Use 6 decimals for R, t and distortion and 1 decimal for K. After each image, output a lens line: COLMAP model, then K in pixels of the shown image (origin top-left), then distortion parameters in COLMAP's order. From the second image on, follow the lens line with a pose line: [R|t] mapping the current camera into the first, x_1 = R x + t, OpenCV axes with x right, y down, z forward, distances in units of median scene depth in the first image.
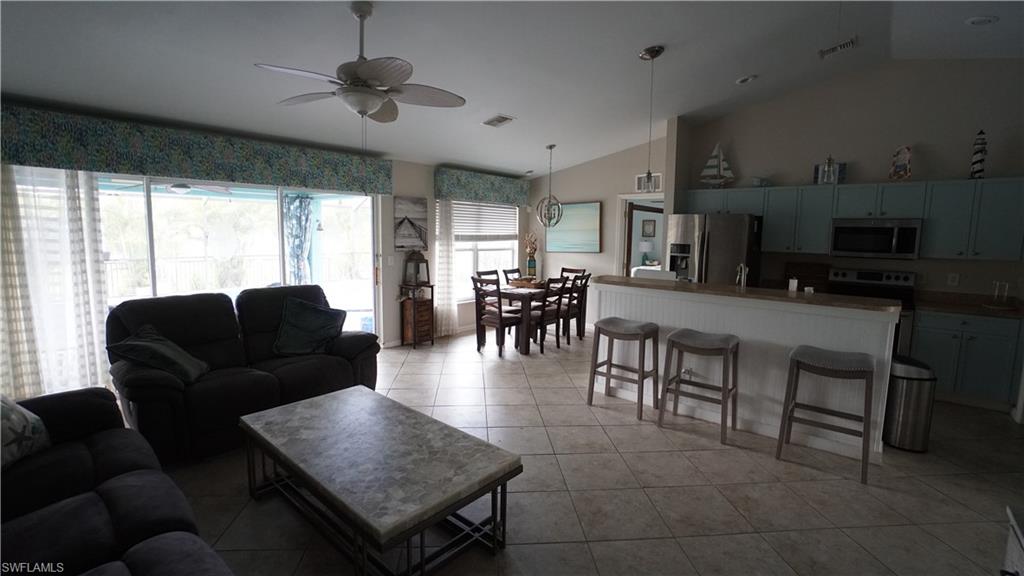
lens RADIAL K [[456.4, 0, 507.5], [0, 456.4, 280.5], [0, 0, 1]] dist [-0.063552, 0.024028]
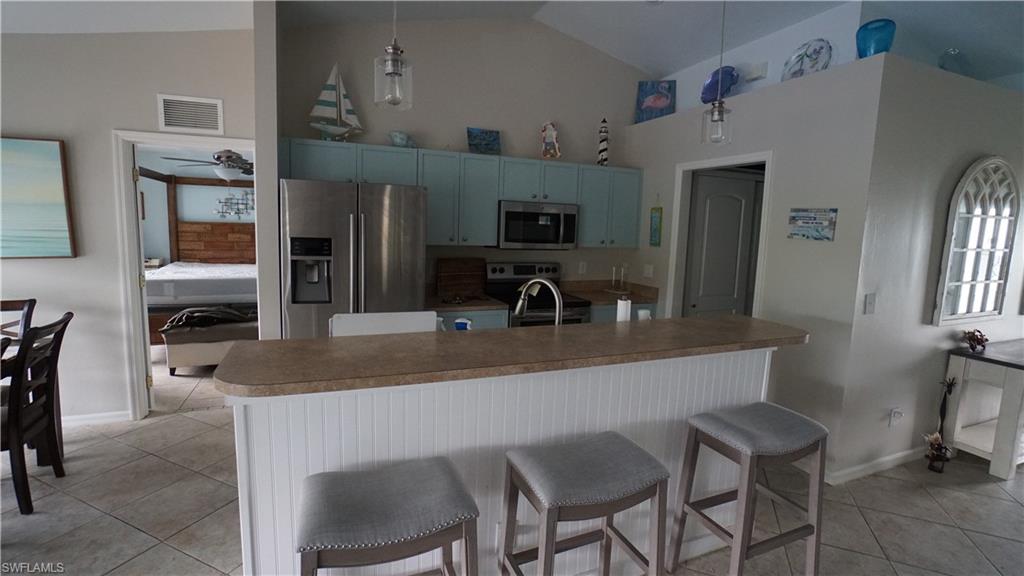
lens RADIAL K [[456.4, 0, 507.5], [0, 456.4, 280.5], [0, 0, 1]] dist [-0.063552, 0.024028]
pose [[0.454992, -0.106437, 0.884112, 0.024095], [0.071122, 0.994003, 0.083065, -0.066981], [-0.887651, 0.025086, 0.459833, 0.639814]]
